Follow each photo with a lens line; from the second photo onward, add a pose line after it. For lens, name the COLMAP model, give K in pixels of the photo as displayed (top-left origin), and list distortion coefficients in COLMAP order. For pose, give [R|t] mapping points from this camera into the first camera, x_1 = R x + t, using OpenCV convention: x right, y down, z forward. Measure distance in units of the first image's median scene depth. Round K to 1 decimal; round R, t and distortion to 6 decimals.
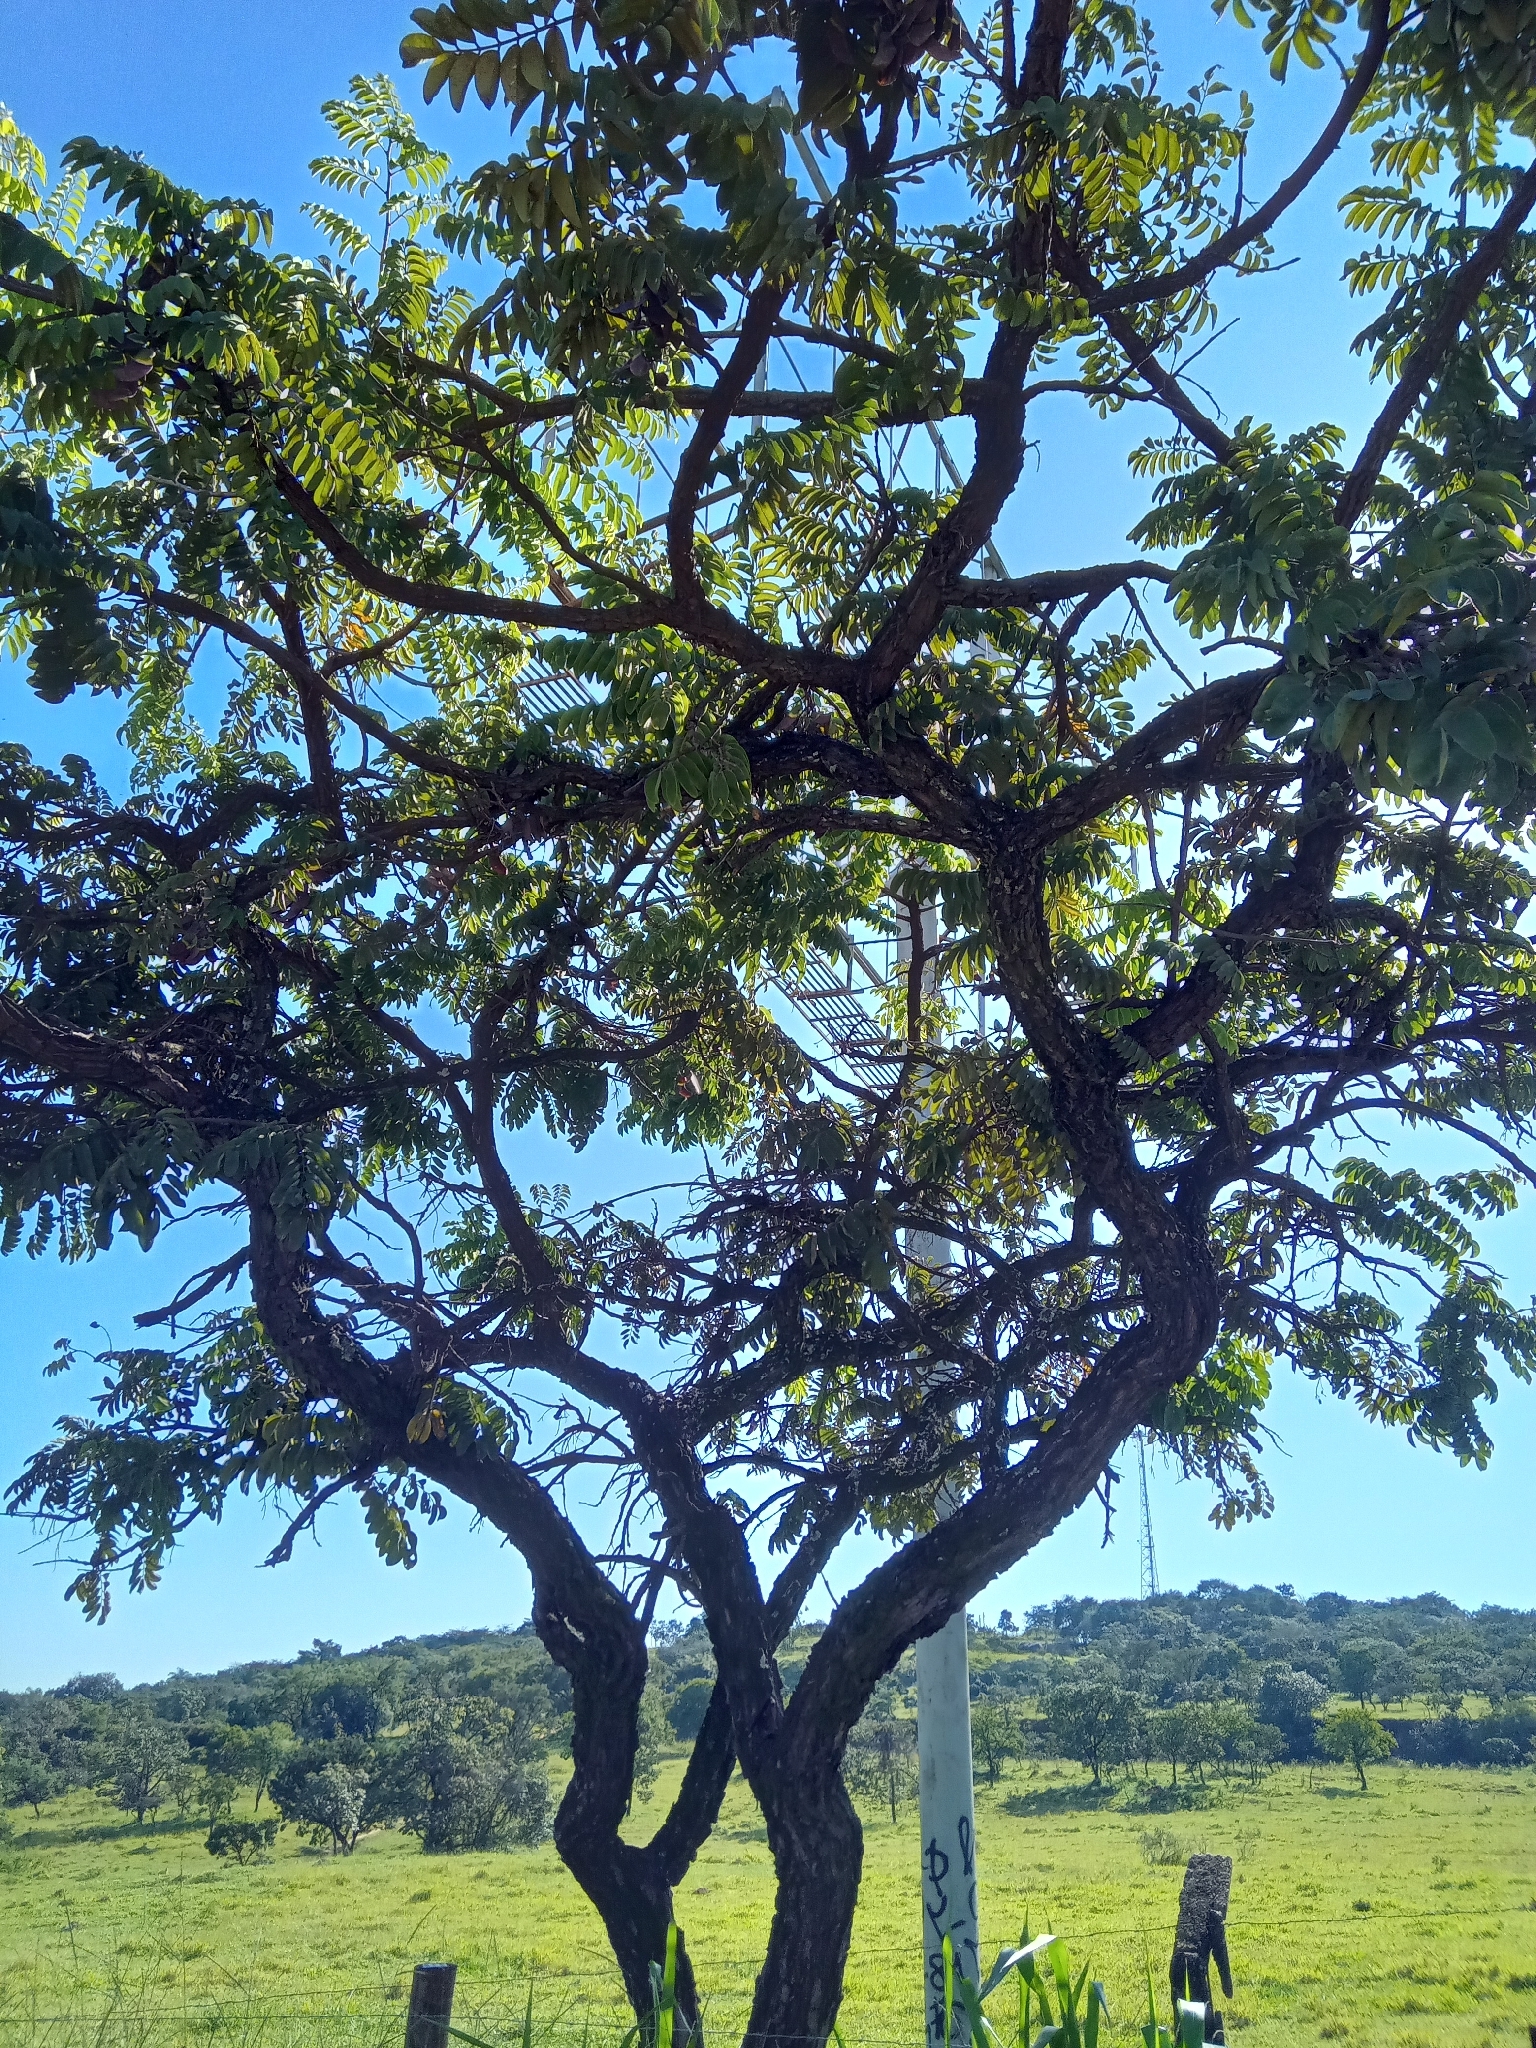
lens RADIAL K [[1672.9, 0, 768.0], [0, 1672.9, 1024.0], [0, 0, 1]] dist [0.091250, -0.046047]
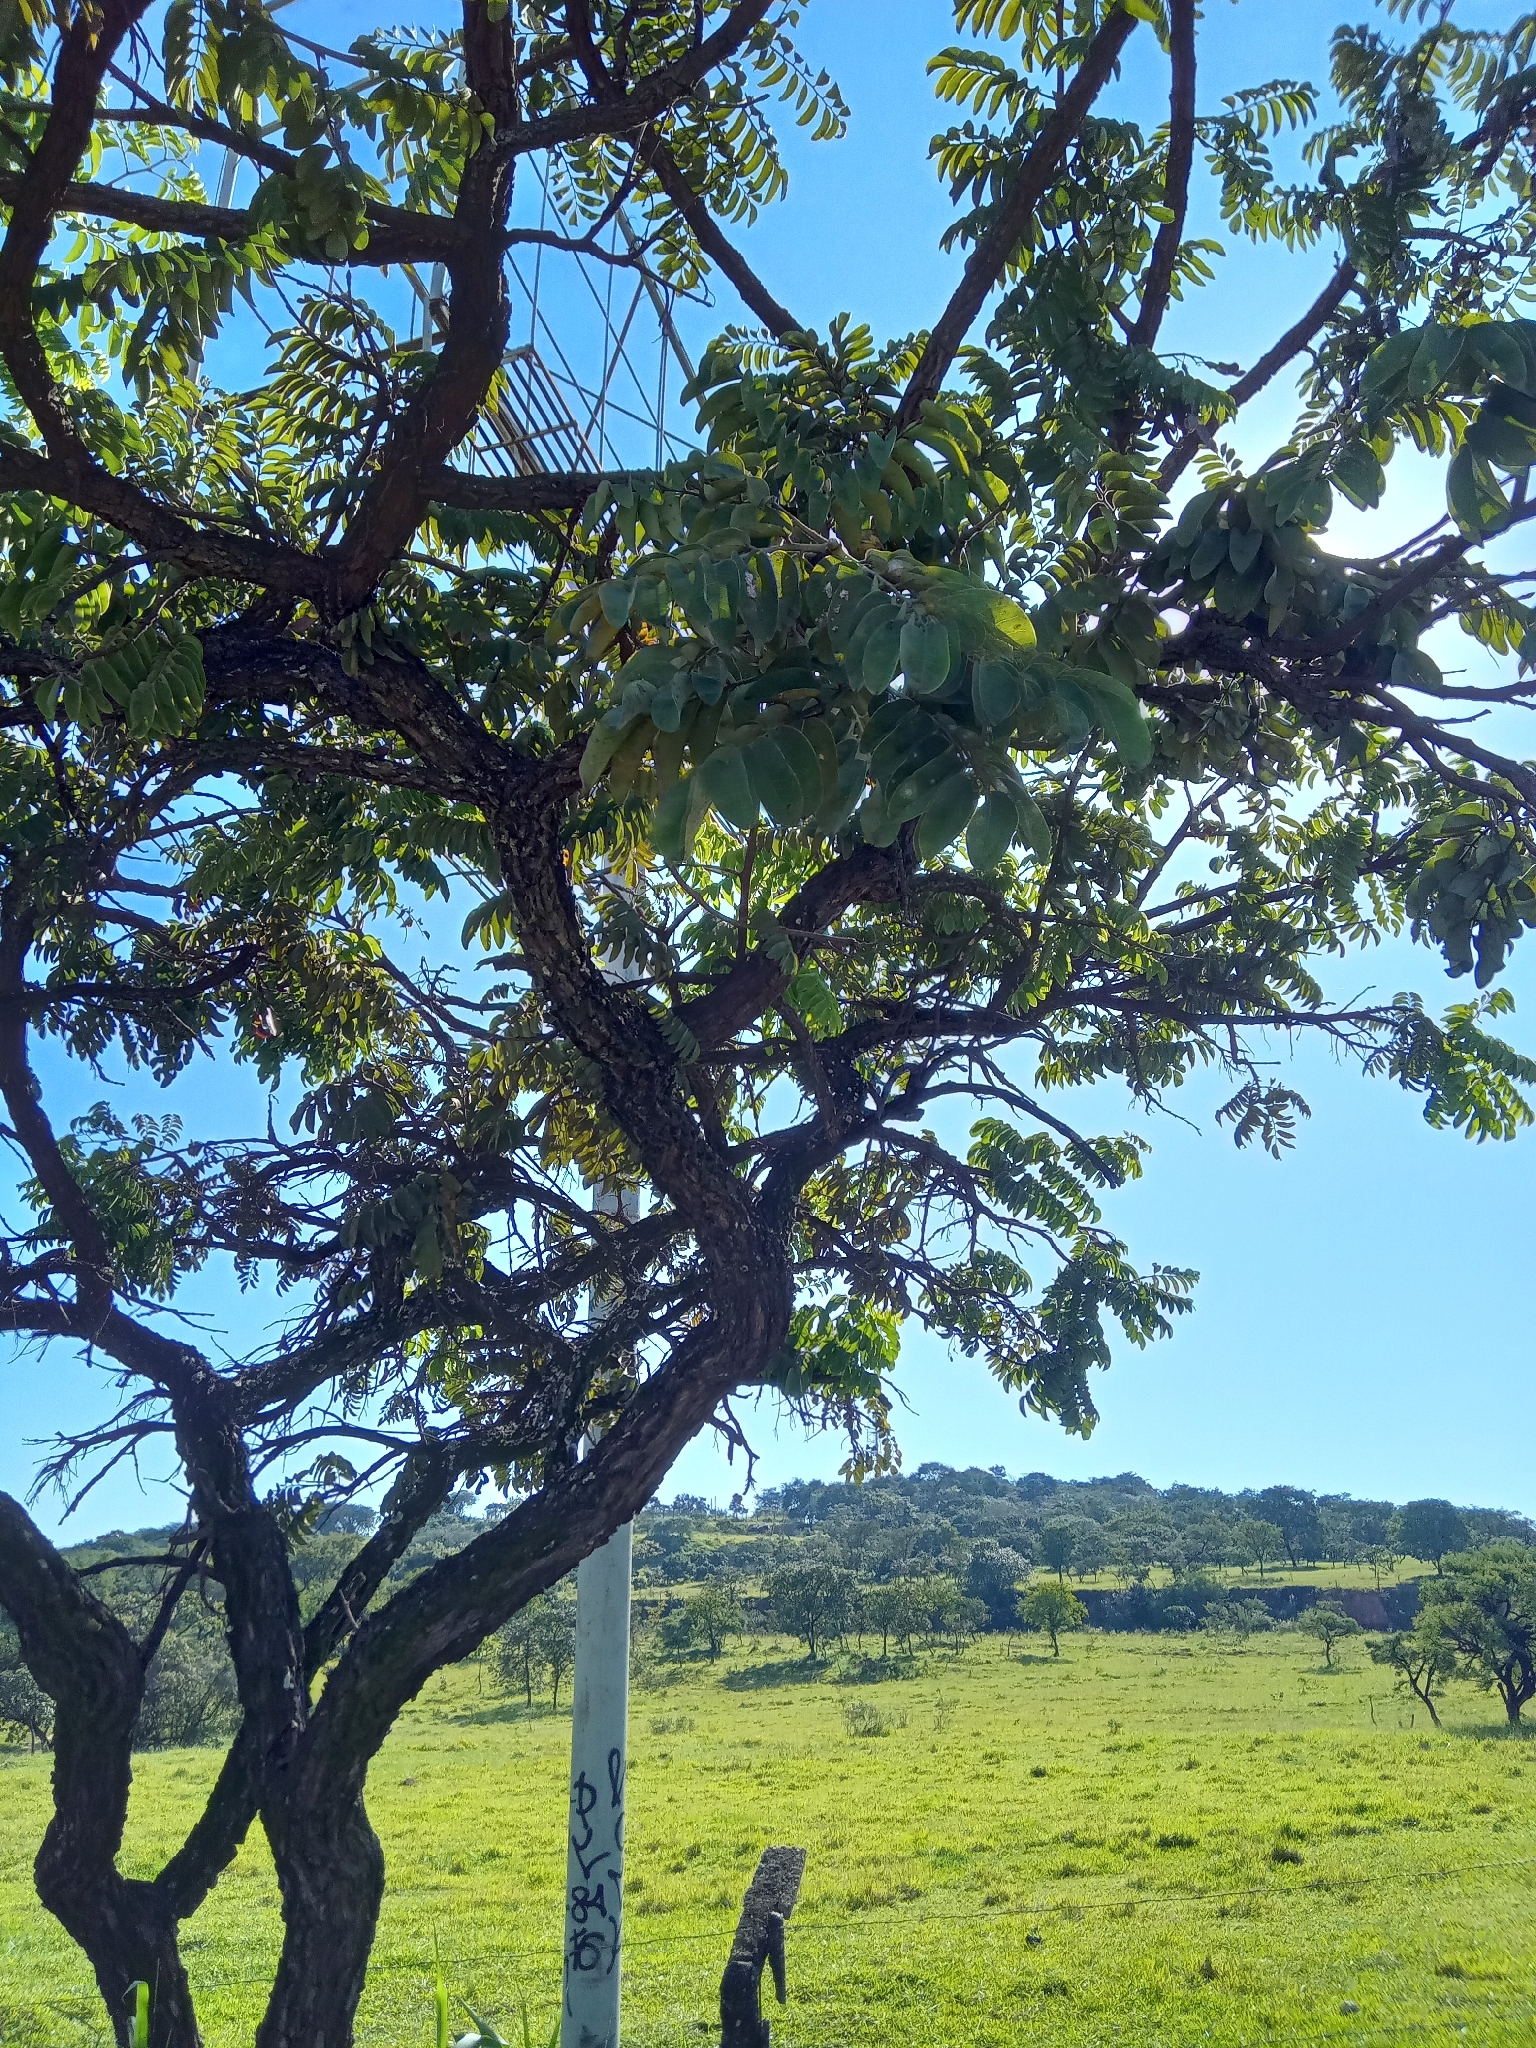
lens RADIAL K [[1652.5, 0, 768.0], [0, 1652.5, 1024.0], [0, 0, 1]] dist [0.188485, -0.258327]
pose [[0.988773, 0.037295, 0.144694, 0.075949], [-0.045811, 0.997381, 0.055977, -0.022937], [-0.142228, -0.061977, 0.987892, 0.071007]]
